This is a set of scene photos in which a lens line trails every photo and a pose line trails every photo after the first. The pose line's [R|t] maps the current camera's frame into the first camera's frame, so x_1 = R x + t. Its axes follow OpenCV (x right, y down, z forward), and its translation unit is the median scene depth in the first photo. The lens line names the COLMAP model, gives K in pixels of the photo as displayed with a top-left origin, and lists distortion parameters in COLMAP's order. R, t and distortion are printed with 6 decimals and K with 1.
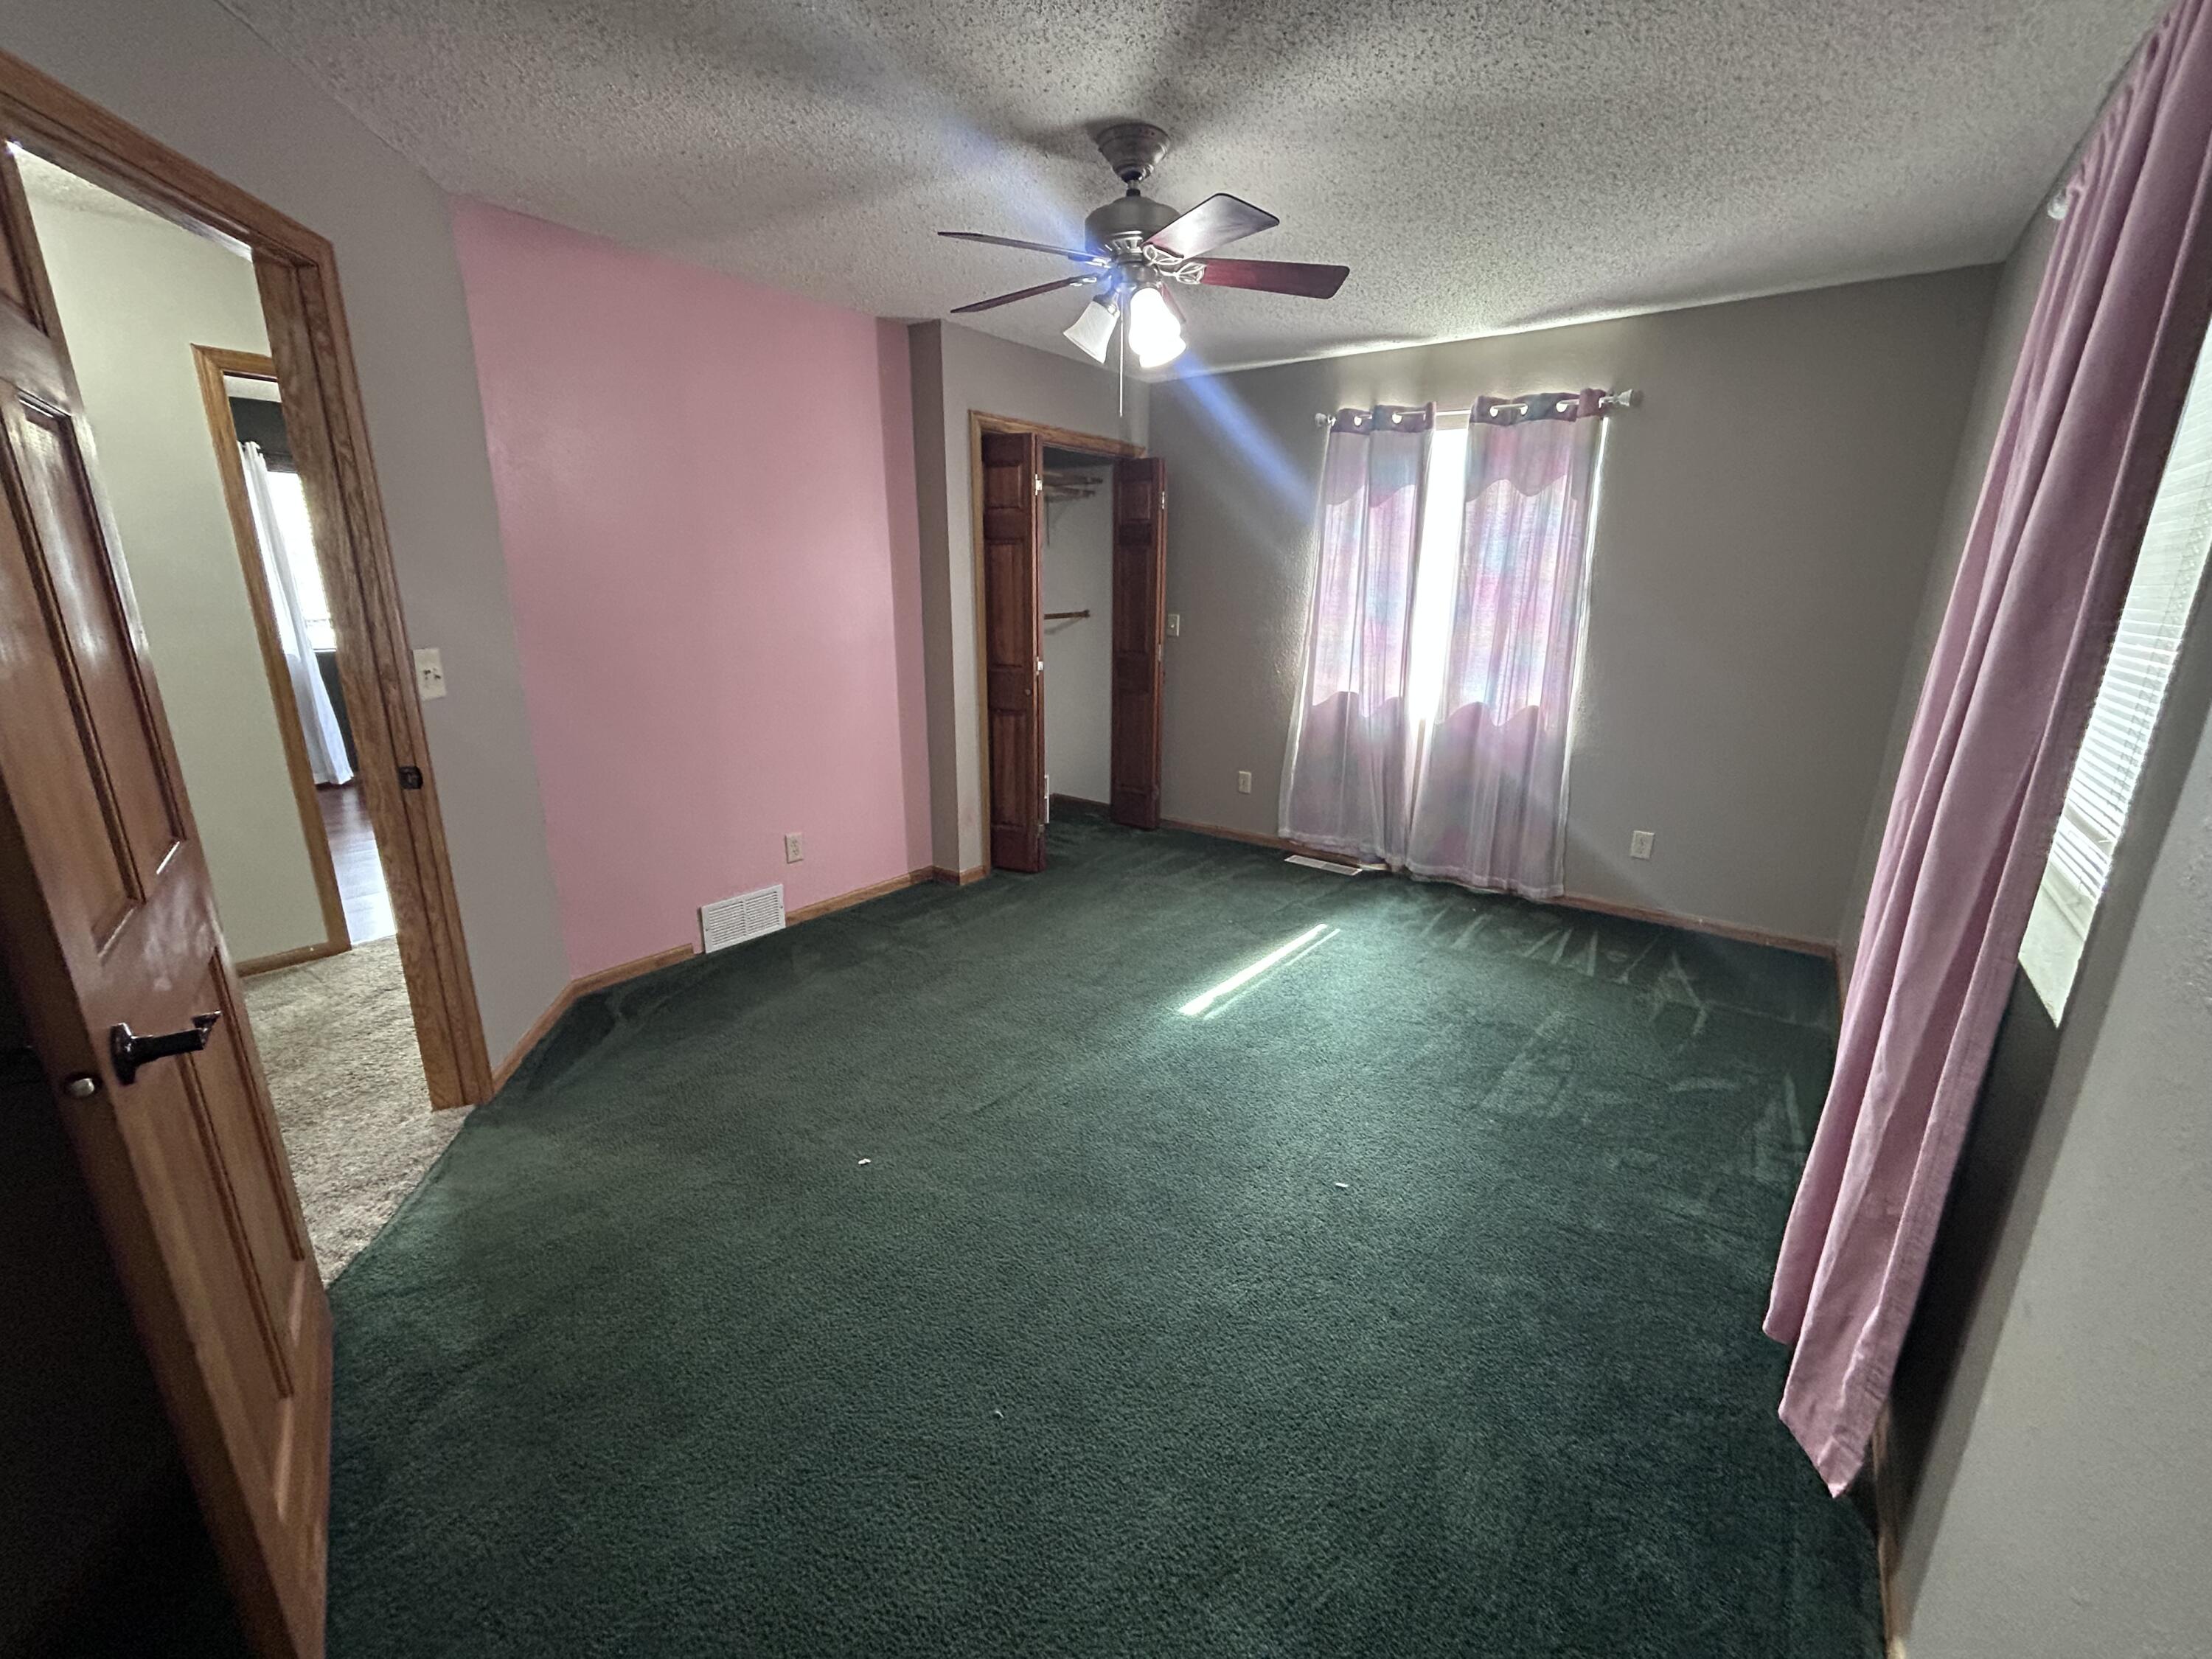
lens RADIAL K [[897.3, 0, 1105.3], [0, 897.3, 829.3], [0, 0, 1]] dist [0.001755, 0.001523]
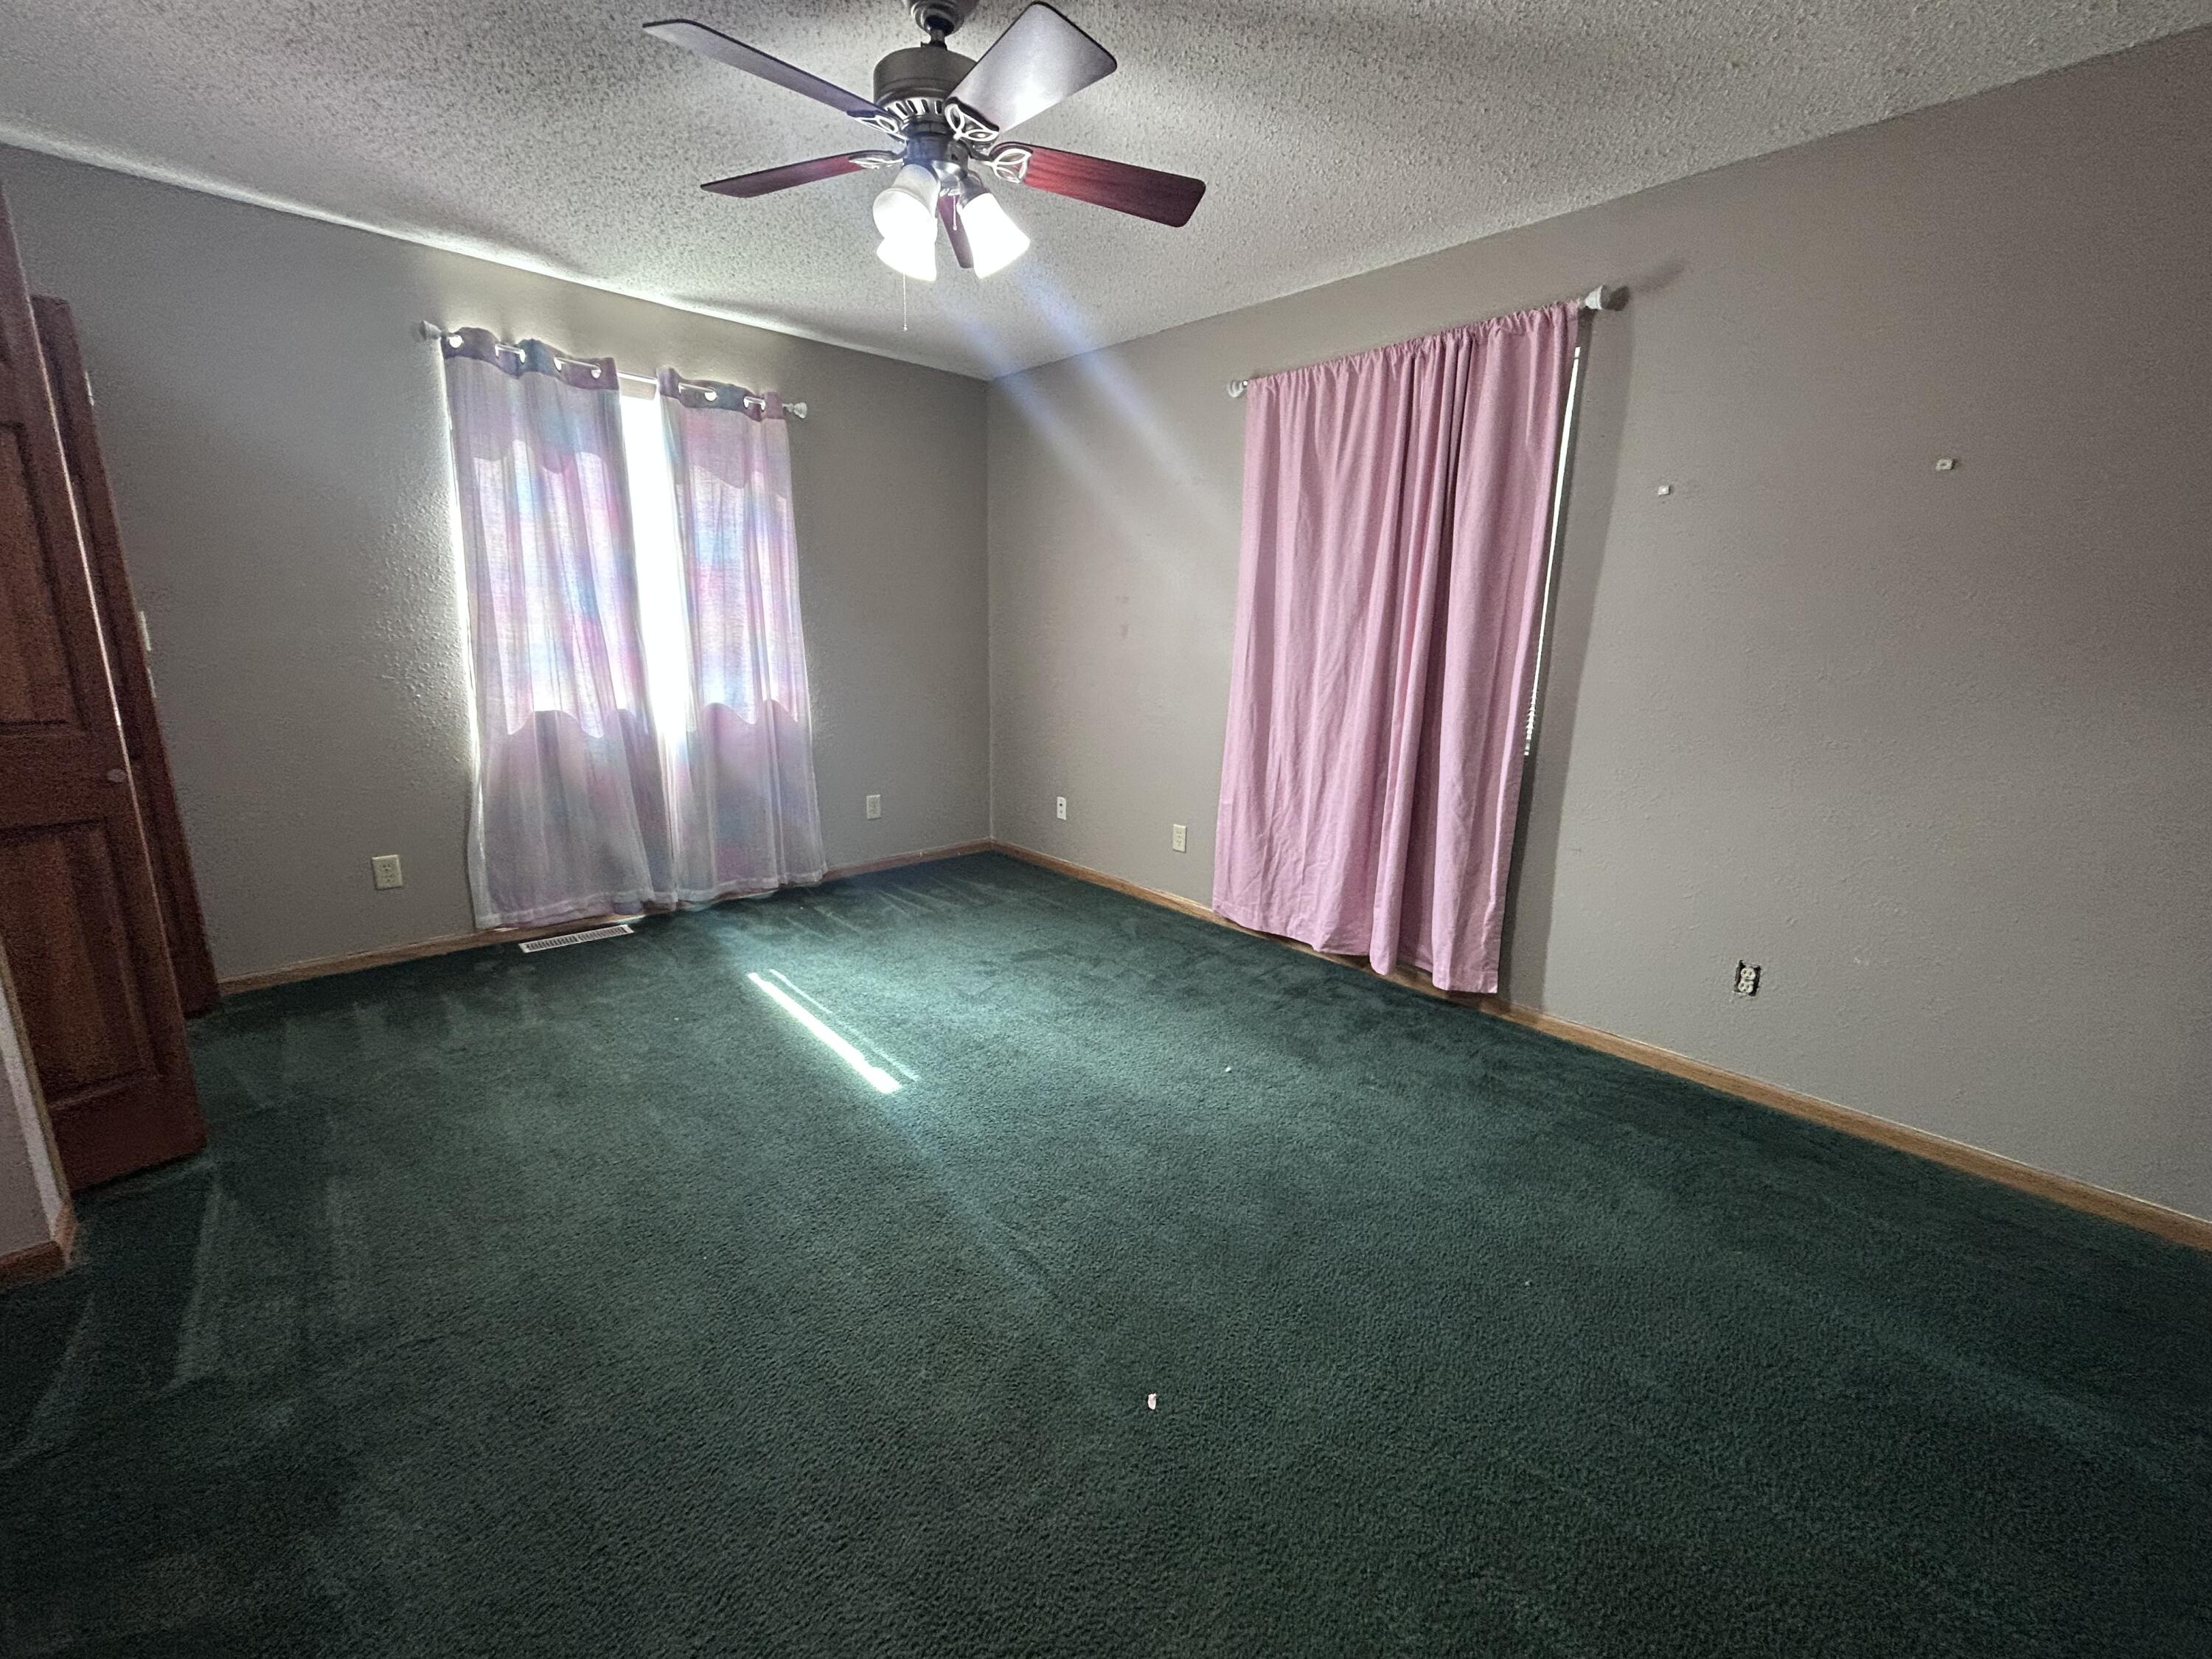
lens RADIAL K [[897.3, 0, 1105.6], [0, 897.3, 821.8], [0, 0, 1]] dist [0.001755, 0.001523]
pose [[0.182100, -0.224451, 0.957320, -0.454275], [0.246969, 0.952829, 0.176420, -0.092485], [-0.951759, 0.204302, 0.228942, 0.444830]]
